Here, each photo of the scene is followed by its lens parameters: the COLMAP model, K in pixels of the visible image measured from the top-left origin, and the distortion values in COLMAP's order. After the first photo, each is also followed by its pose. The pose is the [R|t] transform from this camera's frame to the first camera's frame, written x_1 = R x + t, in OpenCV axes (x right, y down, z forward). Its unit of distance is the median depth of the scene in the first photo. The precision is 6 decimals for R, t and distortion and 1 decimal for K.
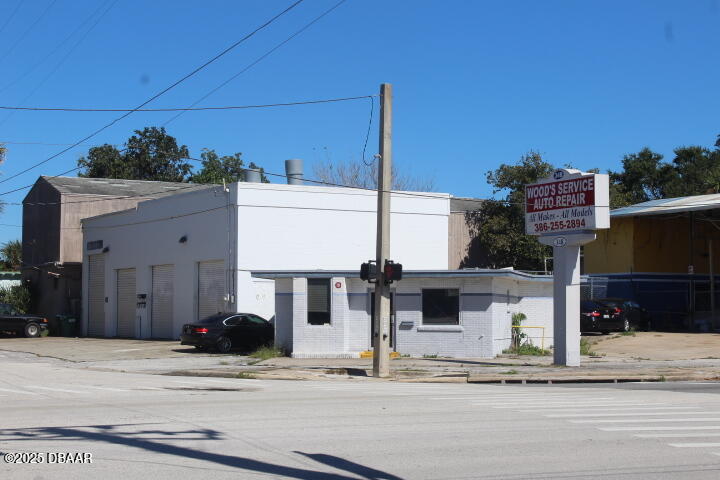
lens RADIAL K [[1418.1, 0, 360.0], [0, 1418.1, 240.0], [0, 0, 1]] dist [0.054378, 0.037142]
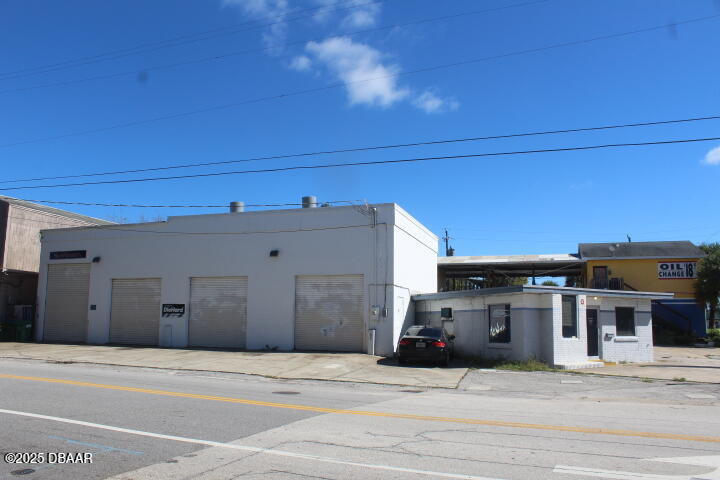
lens RADIAL K [[598.5, 0, 360.4], [0, 598.5, 248.9], [0, 0, 1]] dist [-0.168787, 0.155872]
pose [[0.730988, 0.095036, 0.675740, -0.457052], [-0.046745, 0.994902, -0.089356, 0.039446], [-0.680787, 0.033730, 0.731704, 0.772406]]
